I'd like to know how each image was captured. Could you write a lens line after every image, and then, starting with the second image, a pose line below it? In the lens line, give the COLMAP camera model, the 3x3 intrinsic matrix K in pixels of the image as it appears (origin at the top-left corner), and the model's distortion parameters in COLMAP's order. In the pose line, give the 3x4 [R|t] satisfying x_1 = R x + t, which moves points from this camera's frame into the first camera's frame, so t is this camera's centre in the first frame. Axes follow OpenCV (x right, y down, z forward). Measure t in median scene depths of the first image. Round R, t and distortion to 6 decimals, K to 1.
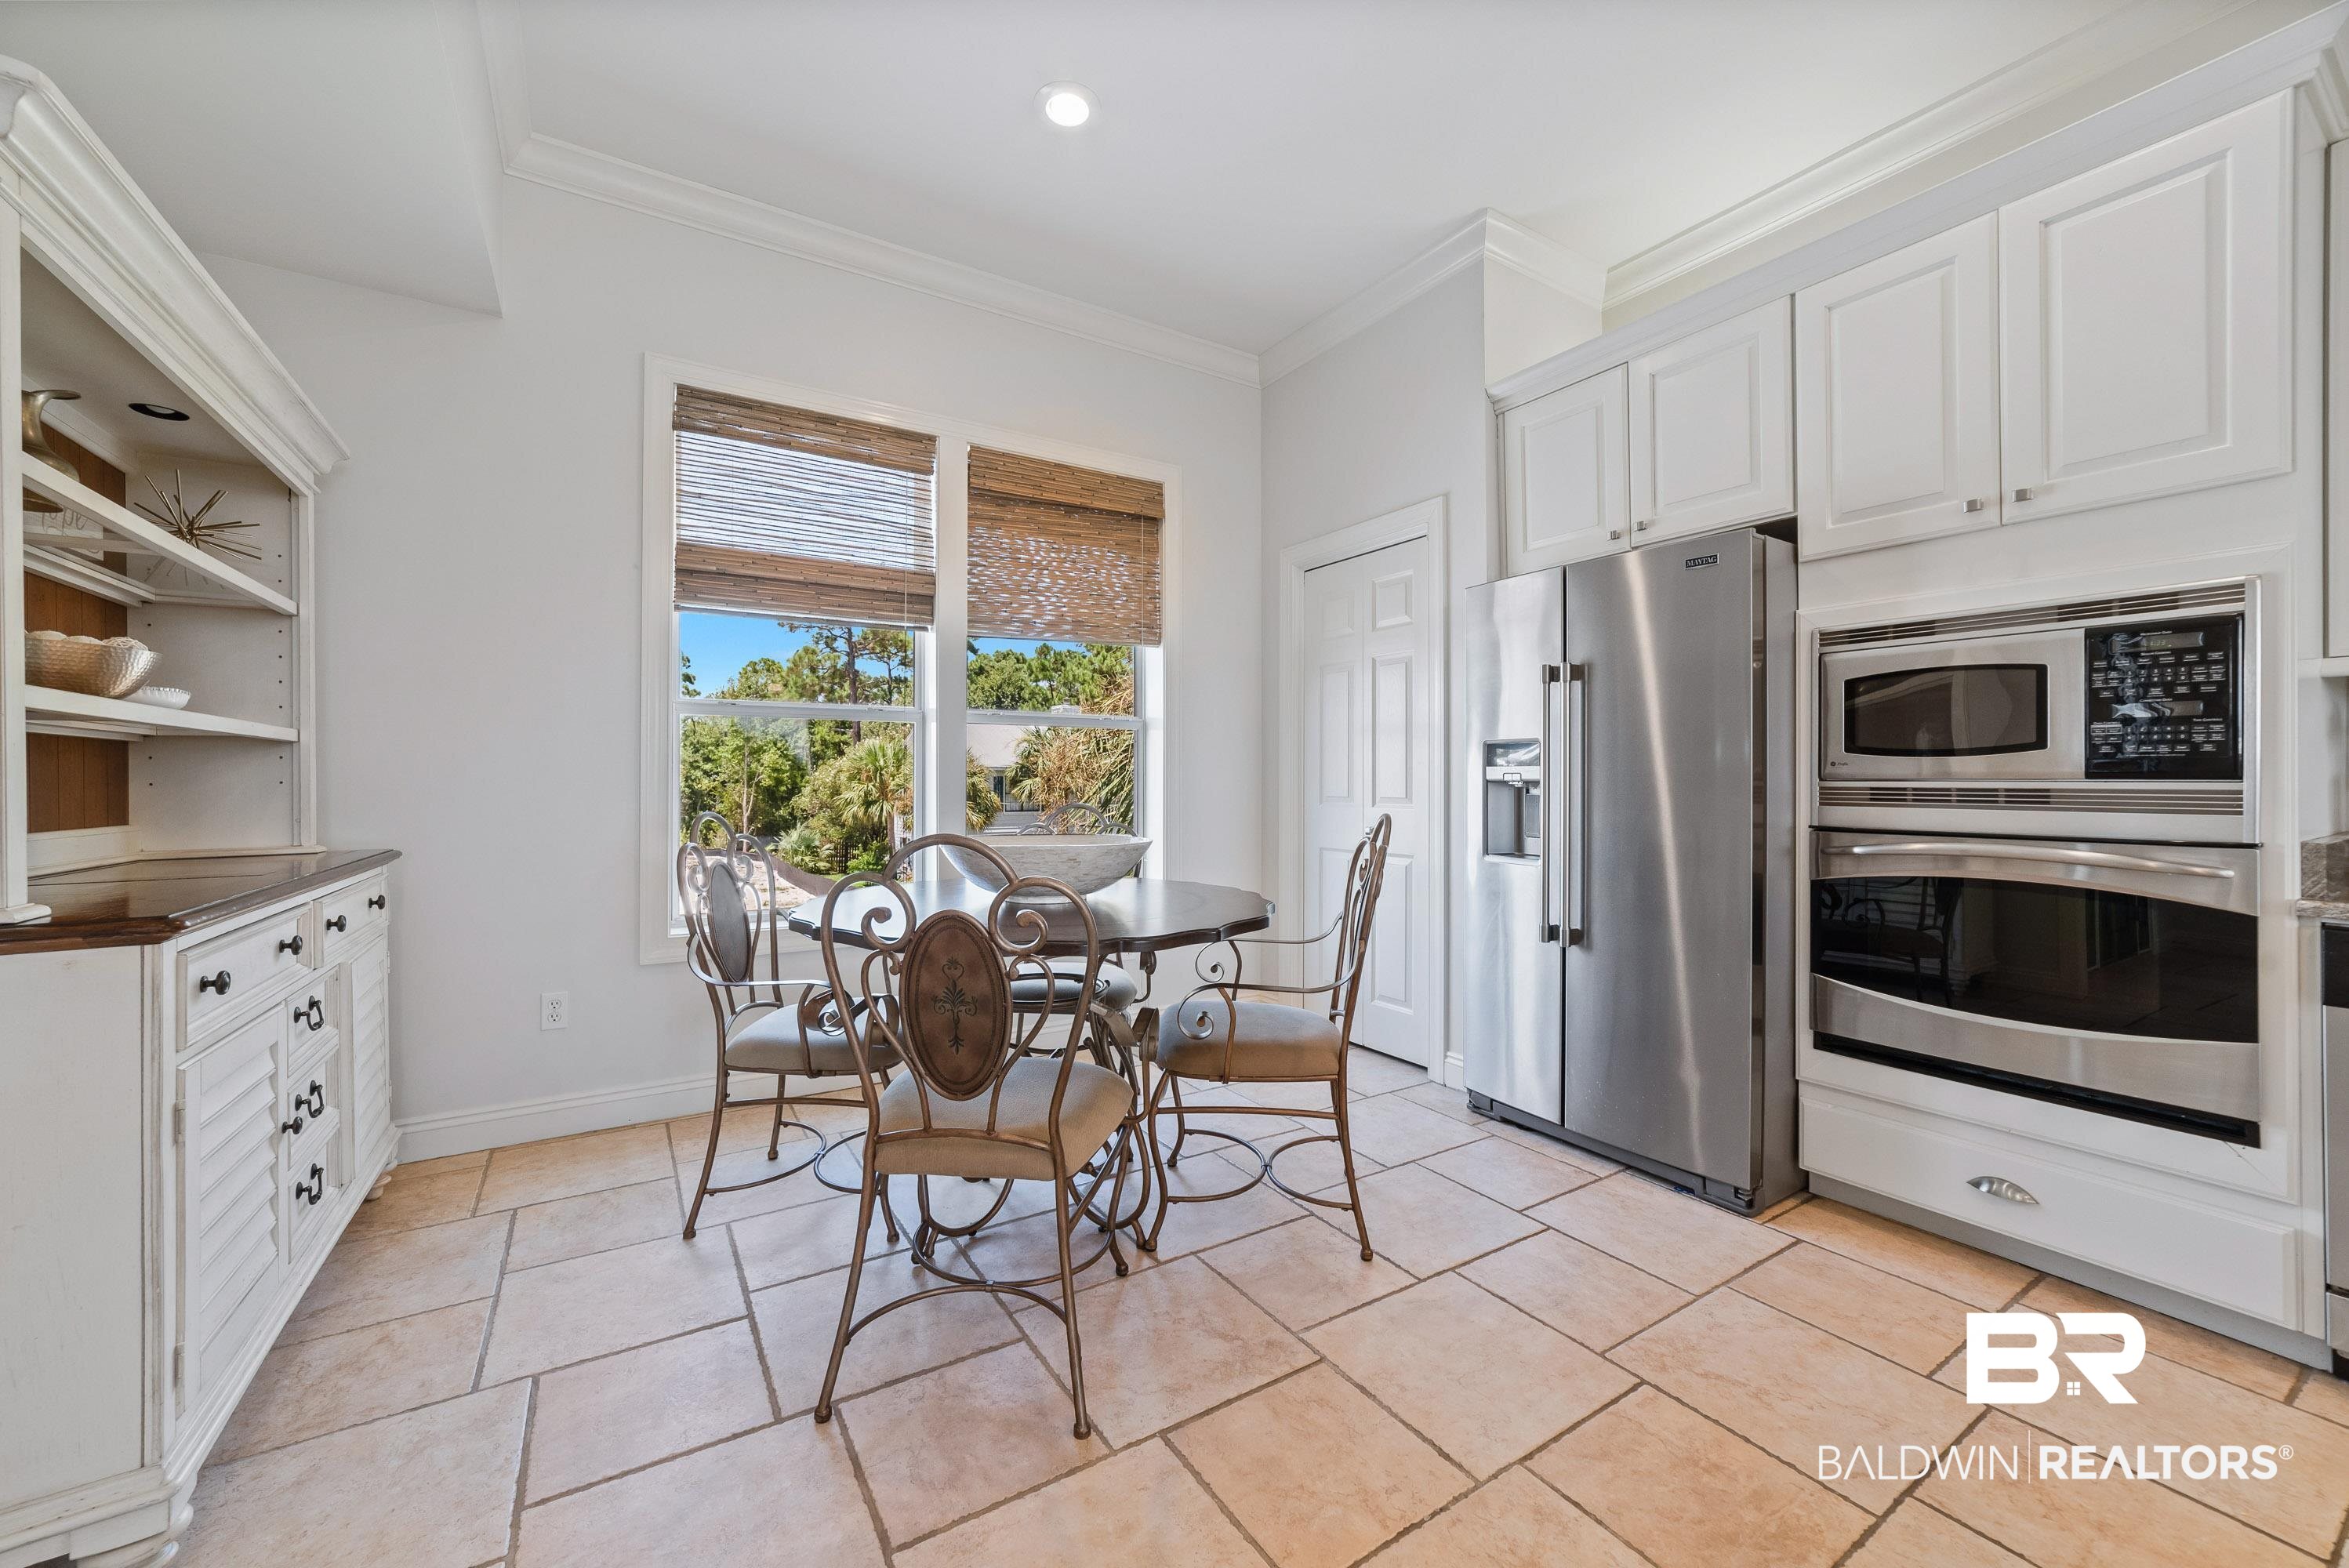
lens RADIAL K [[921.4, 0, 1227.0], [0, 921.4, 773.5], [0, 0, 1]] dist [-0.017556, -0.000017]
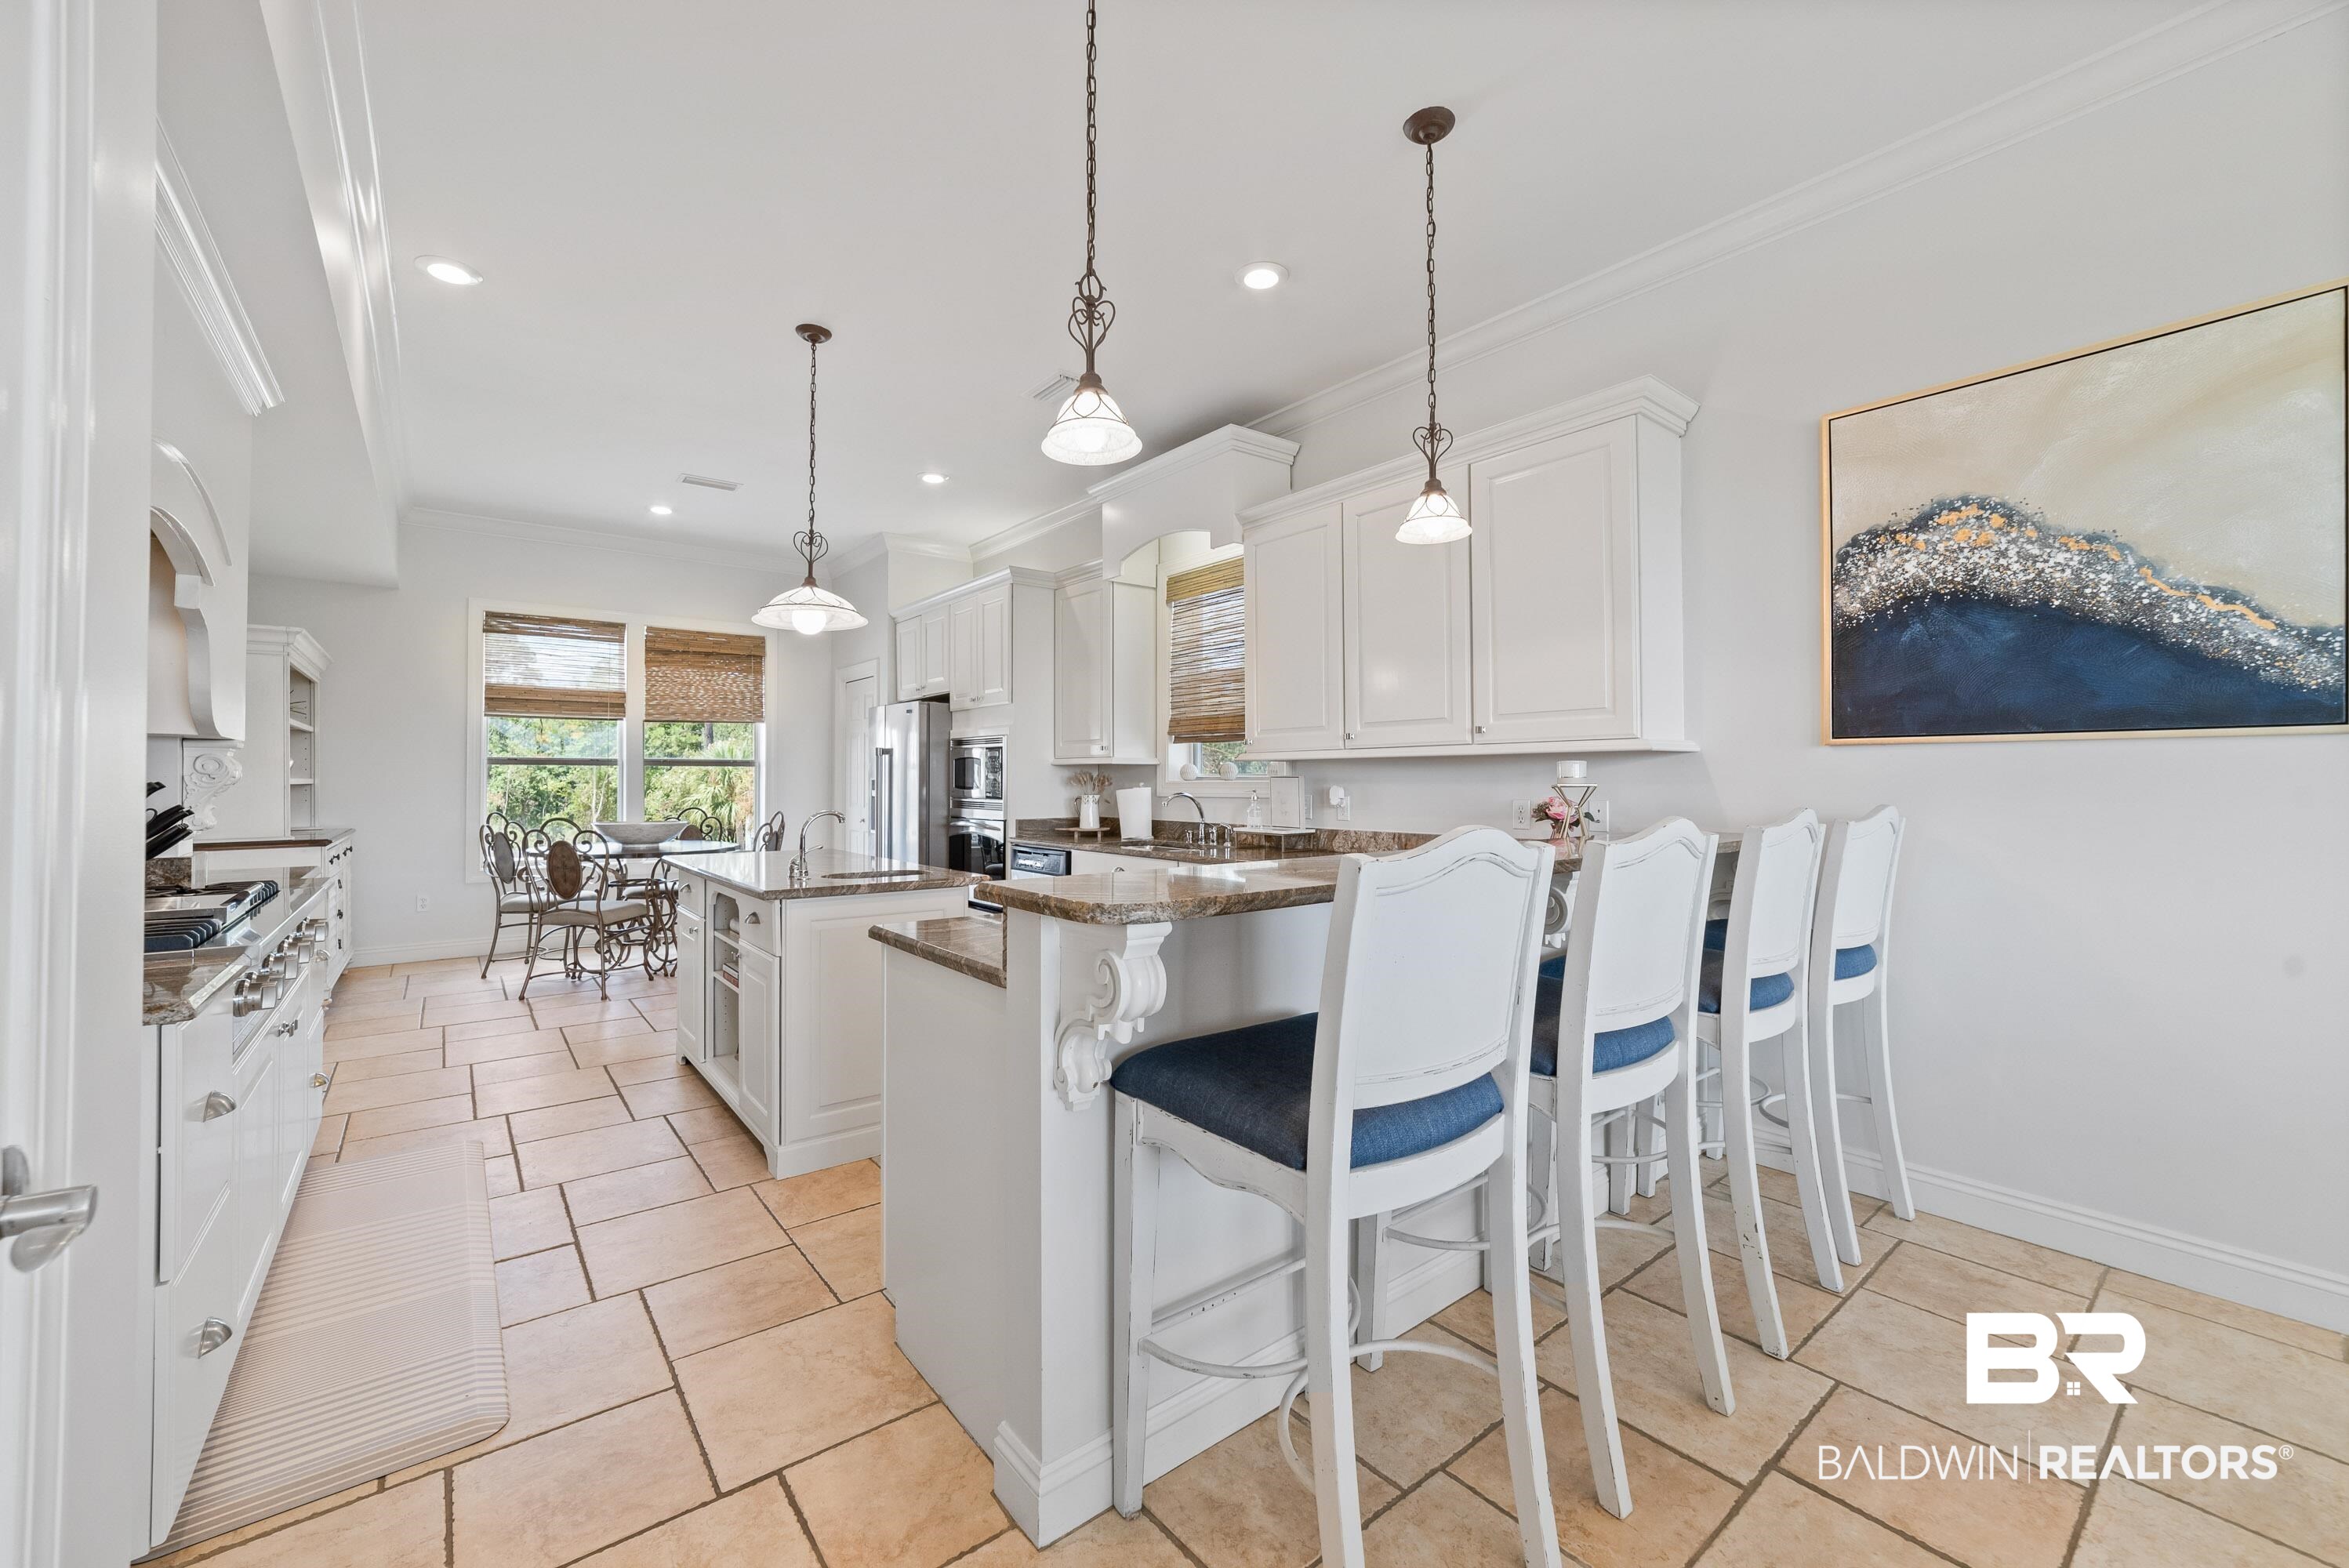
lens RADIAL K [[914.0, 0, 1176.1], [0, 914.0, 766.1], [0, 0, 1]] dist [0.000194, 0.000043]
pose [[0.996809, -0.000480, 0.079825, 0.774974], [0.001060, 0.999973, -0.007226, -0.044365], [-0.079819, 0.007288, 0.996783, -1.164188]]
